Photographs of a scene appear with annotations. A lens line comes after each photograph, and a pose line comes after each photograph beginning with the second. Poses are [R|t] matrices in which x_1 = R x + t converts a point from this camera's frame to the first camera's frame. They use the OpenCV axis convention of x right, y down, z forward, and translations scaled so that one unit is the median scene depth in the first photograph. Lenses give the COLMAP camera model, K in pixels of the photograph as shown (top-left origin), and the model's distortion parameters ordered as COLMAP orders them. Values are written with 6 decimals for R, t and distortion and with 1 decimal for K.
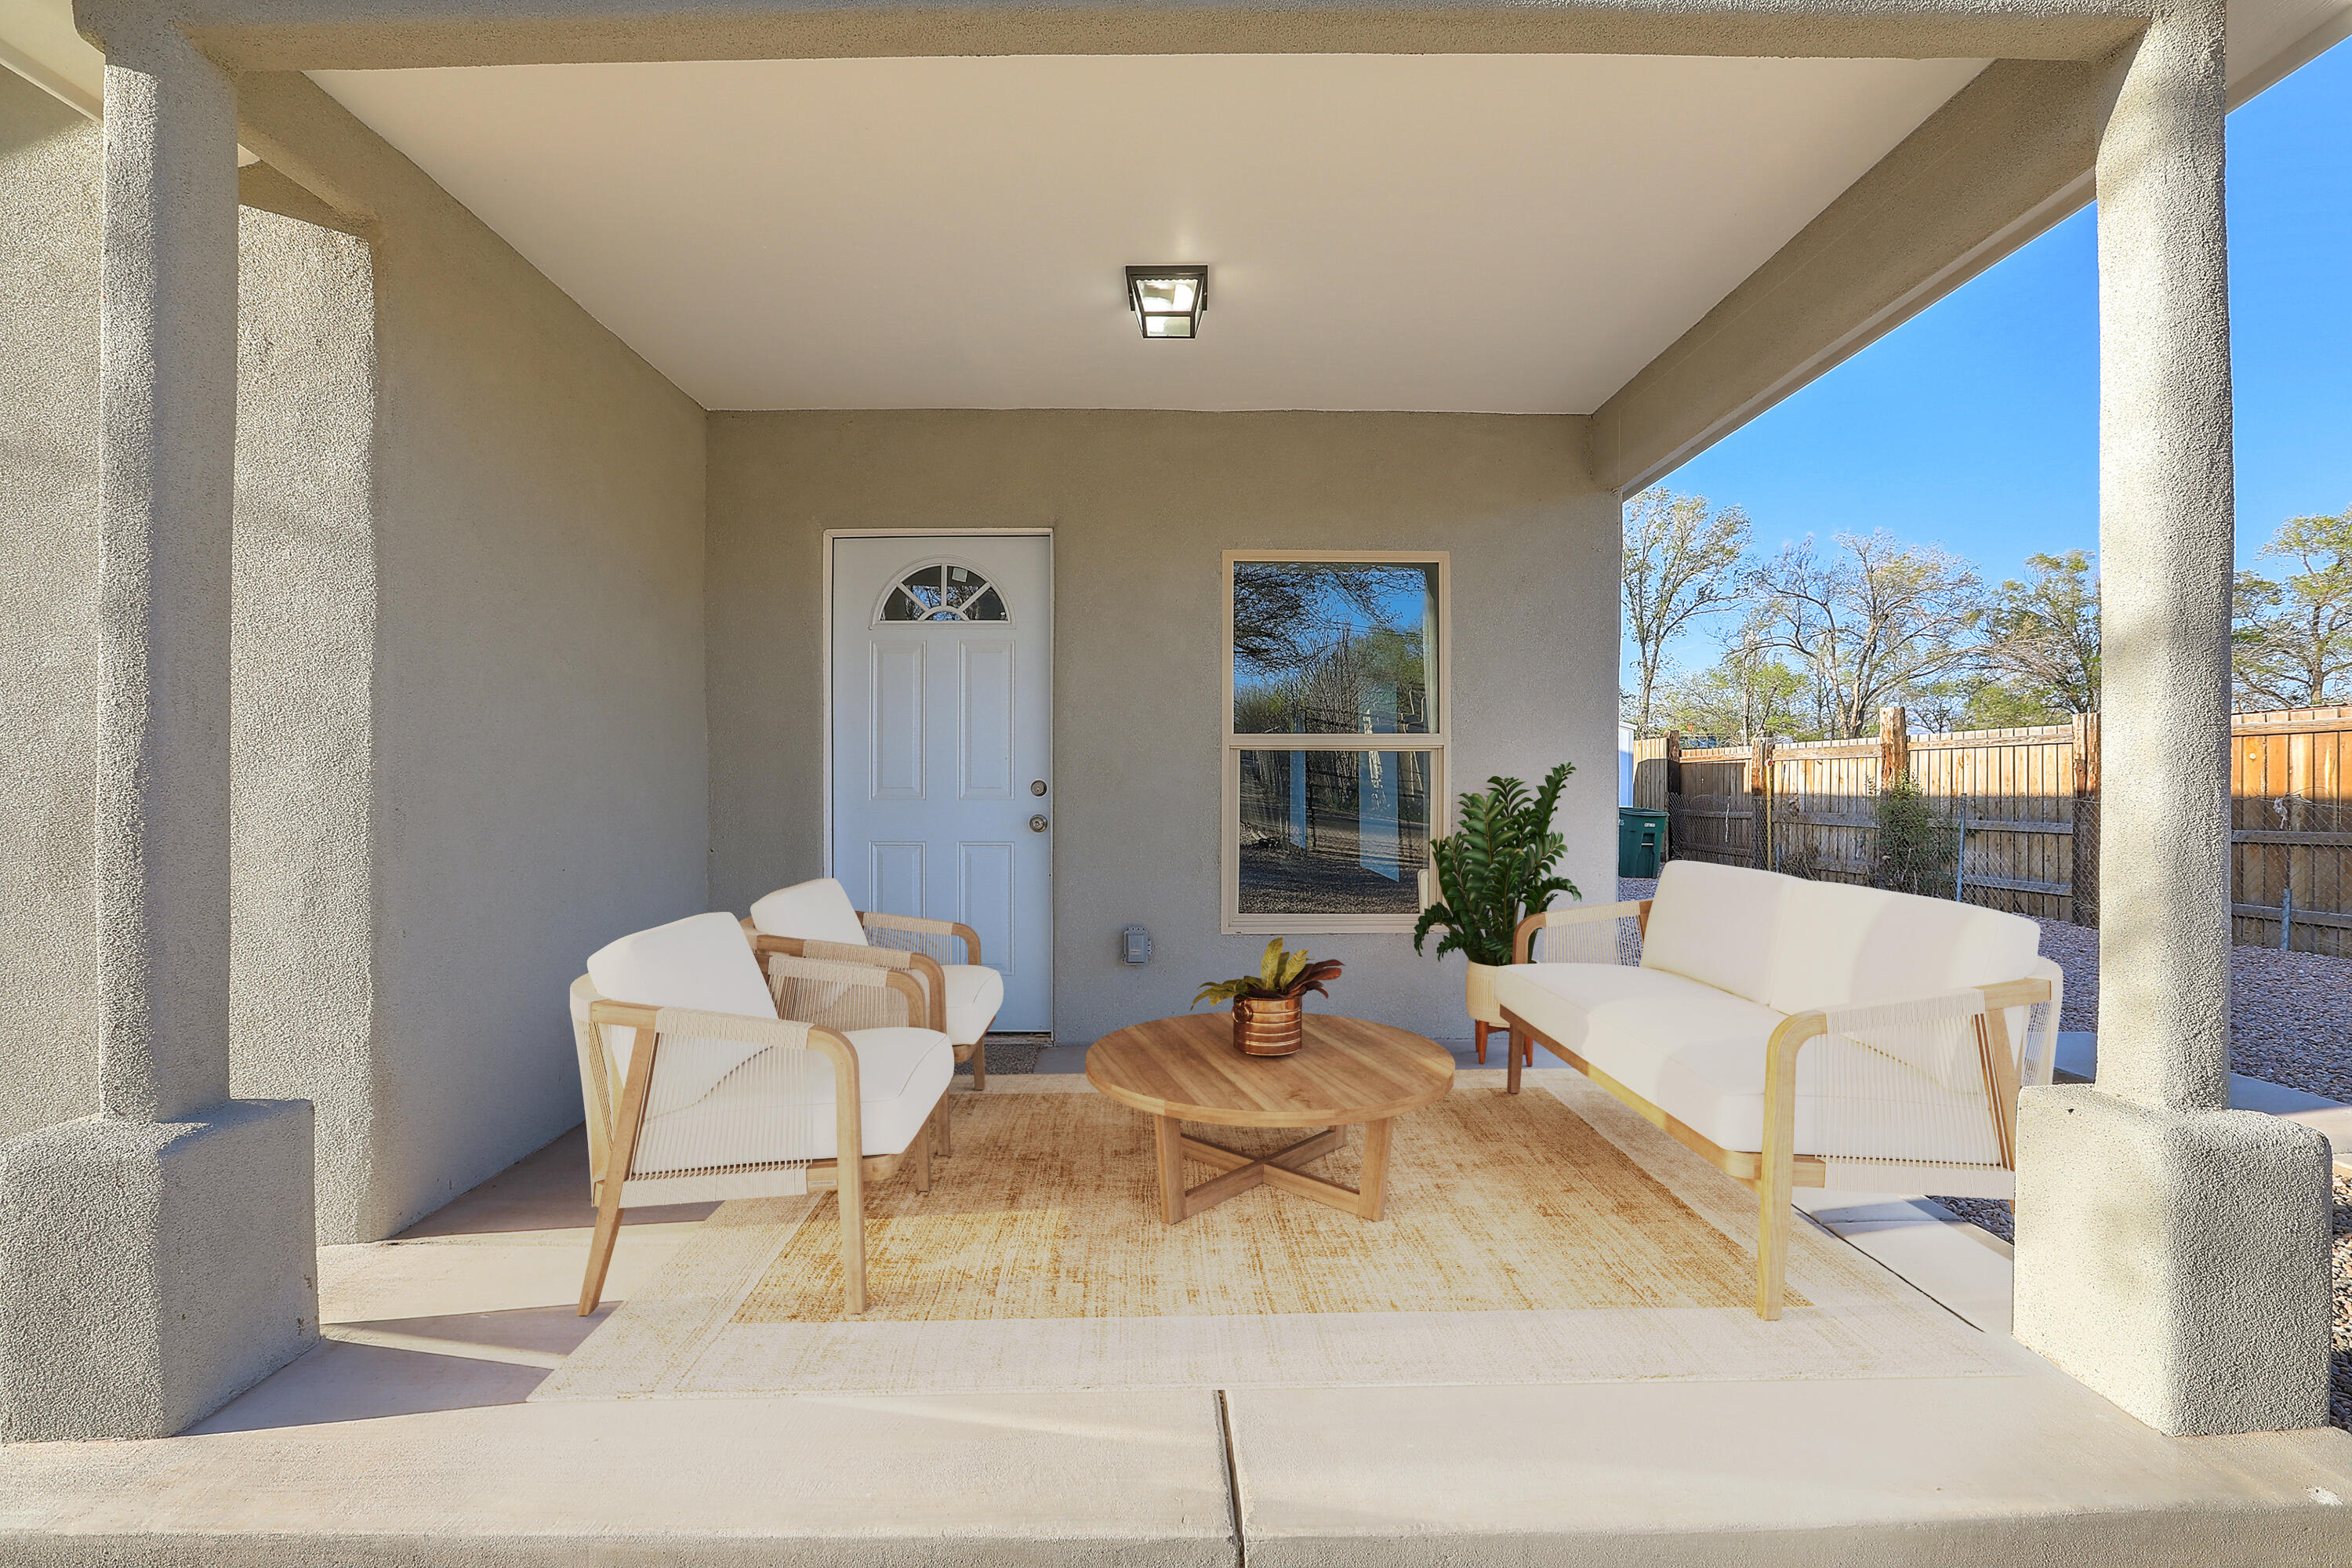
lens RADIAL K [[1059.8, 0, 1165.6], [0, 1059.8, 788.0], [0, 0, 1]] dist [-0.050840, 0.016054]
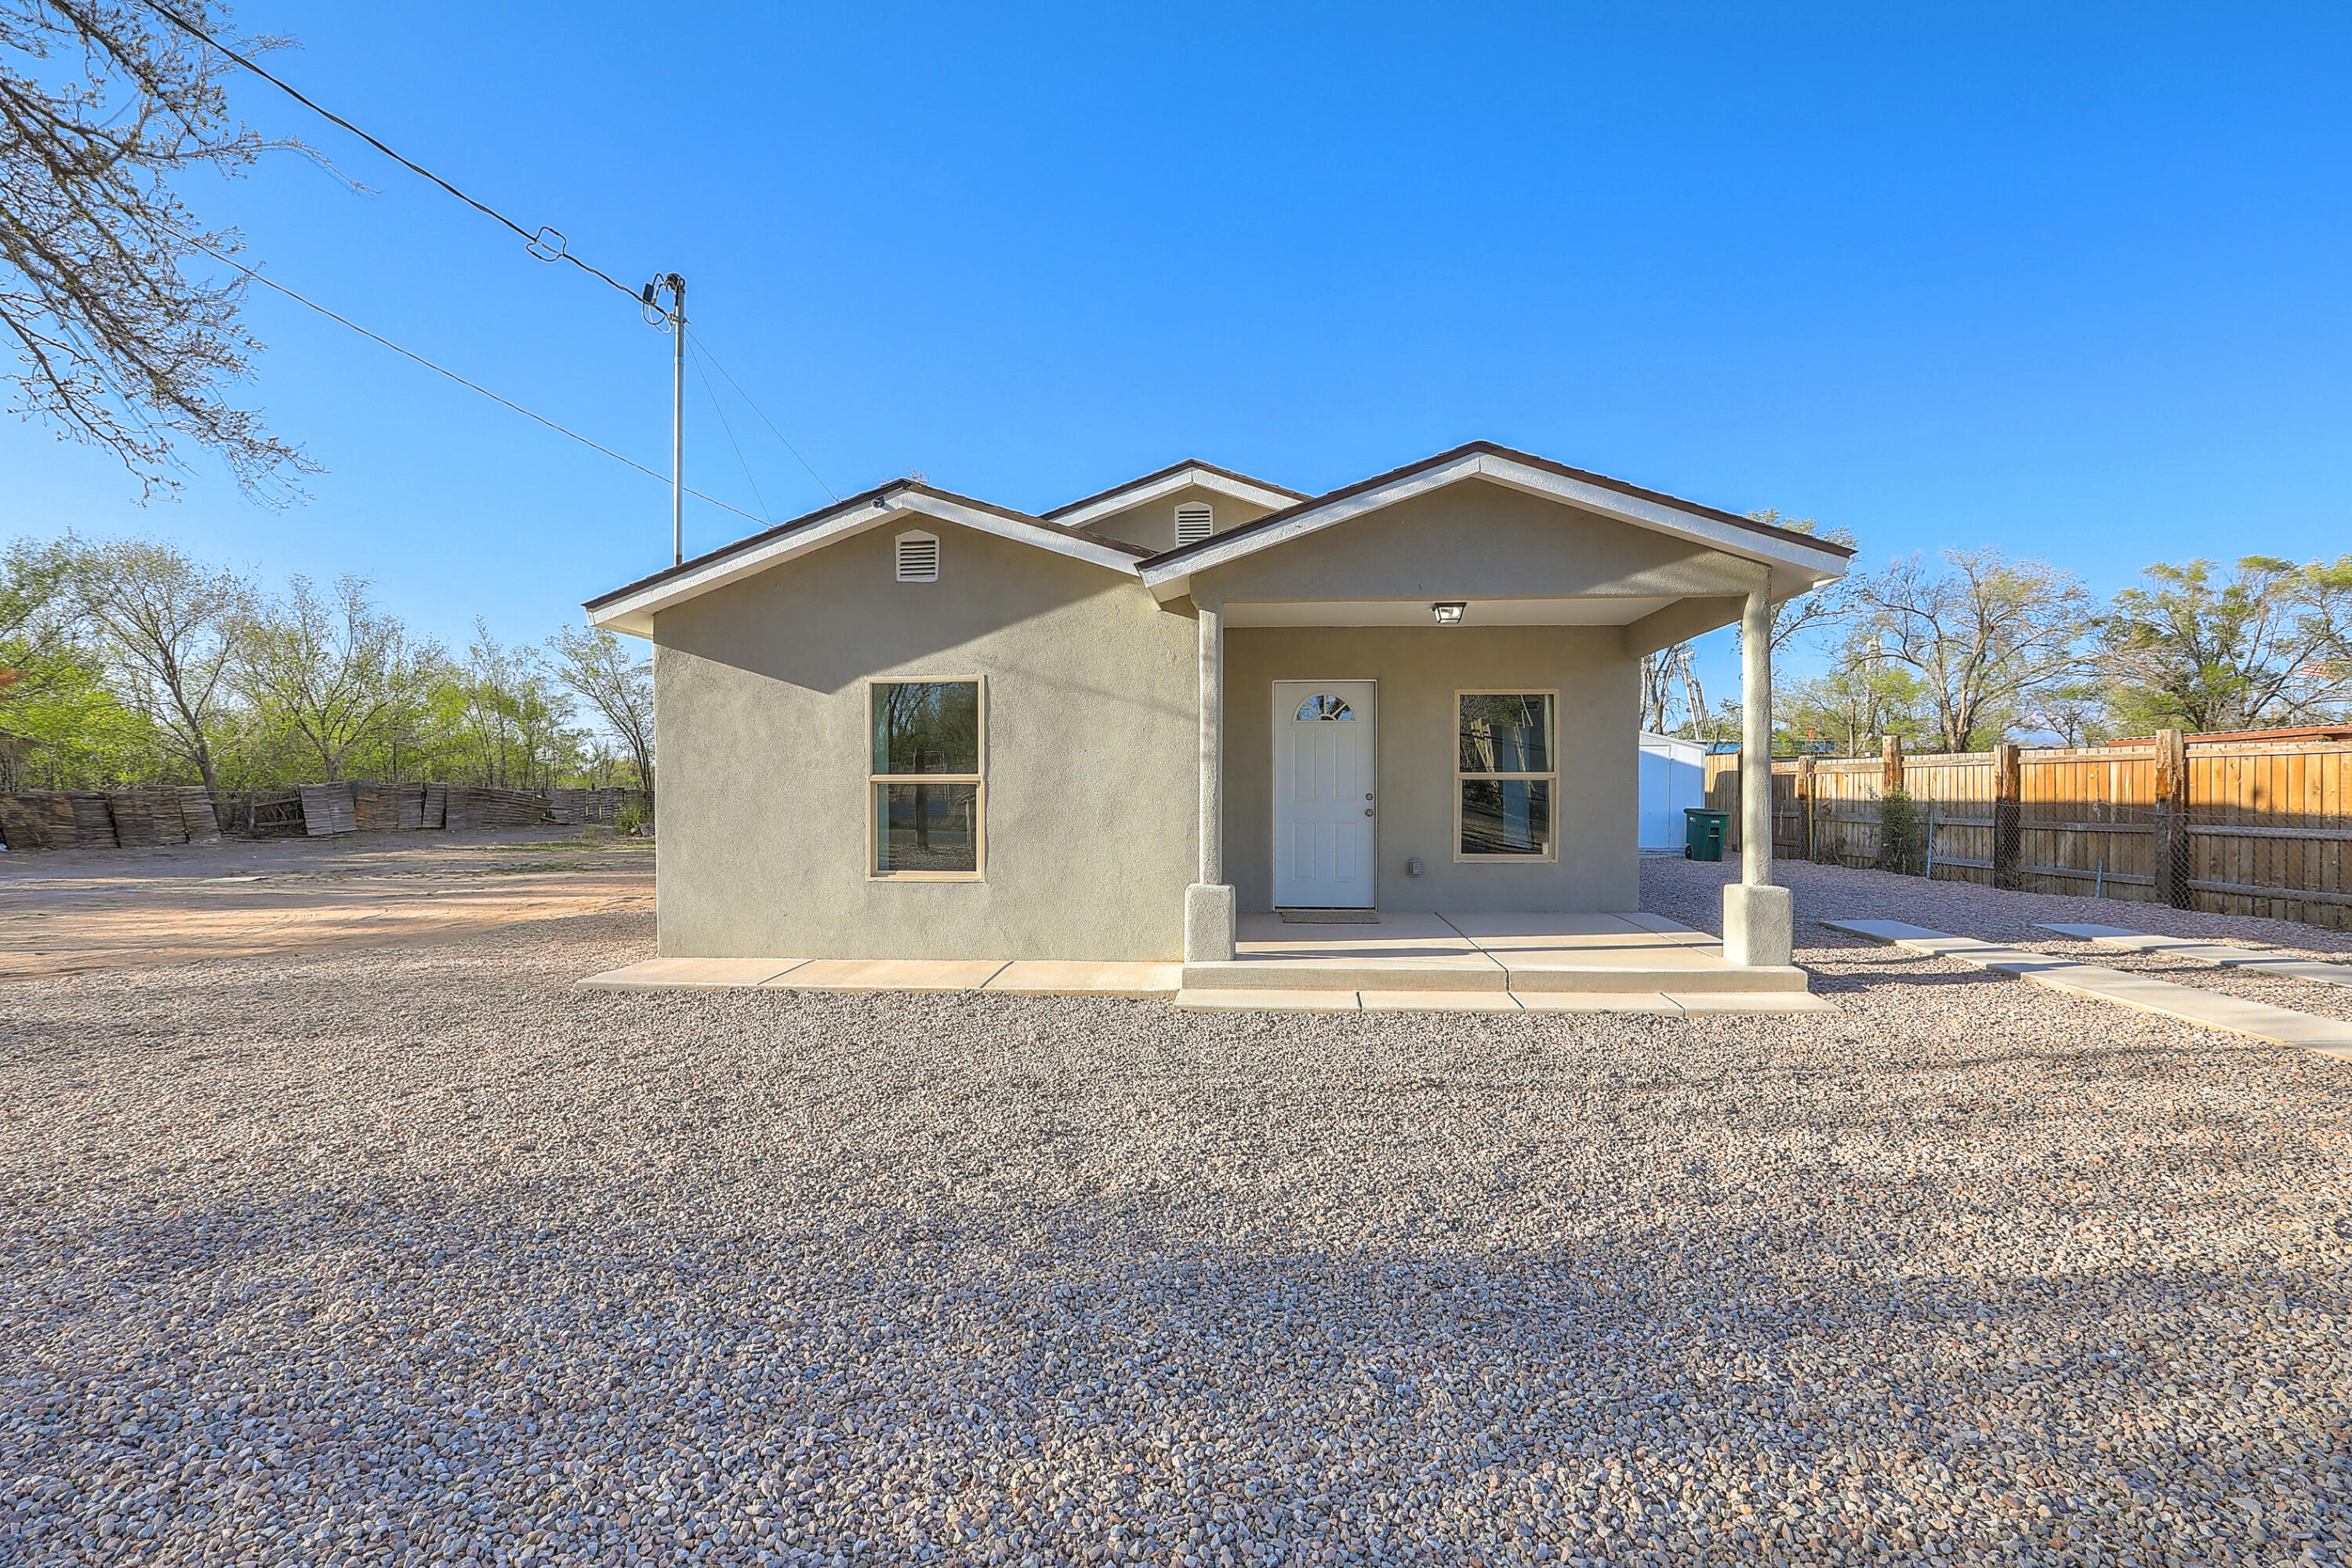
lens RADIAL K [[1059.8, 0, 1176.8], [0, 1059.8, 794.2], [0, 0, 1]] dist [-0.050840, 0.016054]
pose [[0.995798, 0.002454, -0.091539, -0.118046], [-0.002048, 0.999988, 0.004530, -0.005272], [0.091549, -0.004323, 0.995791, -0.460190]]
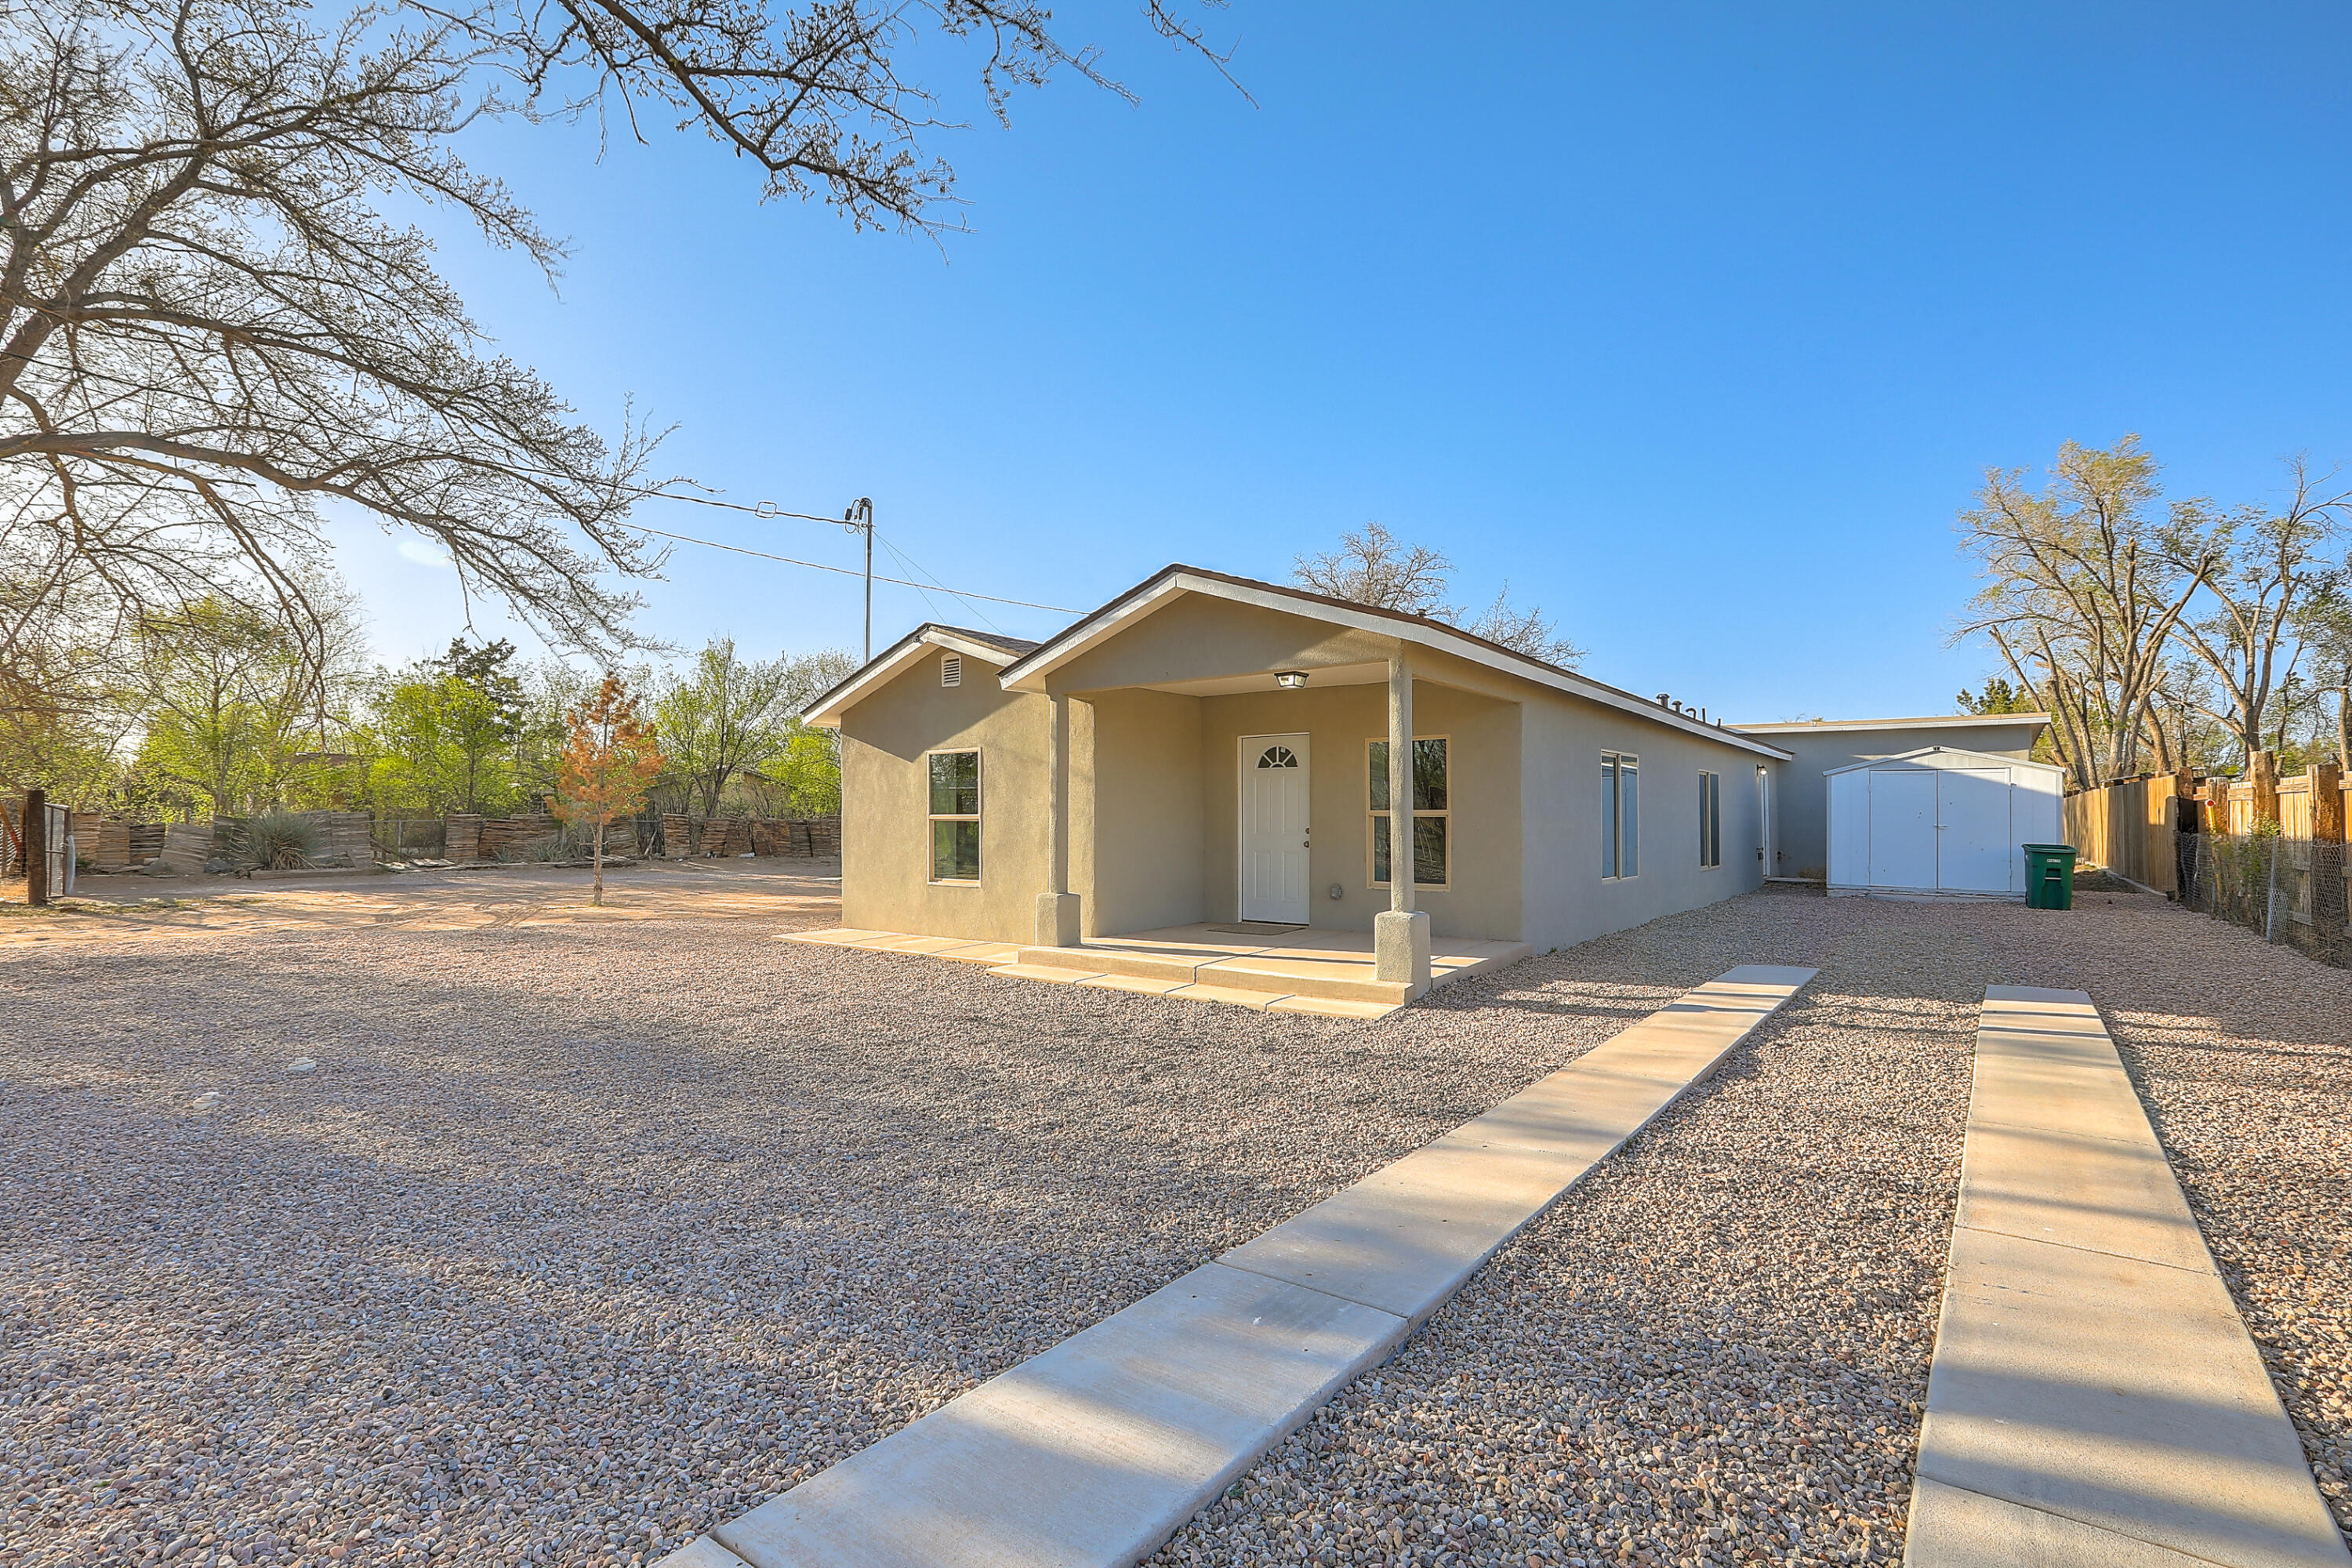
lens RADIAL K [[1059.8, 0, 1184.3], [0, 1059.8, 790.6], [0, 0, 1]] dist [-0.050840, 0.016054]
pose [[0.793232, -0.012551, -0.608790, 0.460430], [-0.001360, 0.999749, -0.022384, -0.015095], [0.608918, 0.018583, 0.793015, -0.472751]]
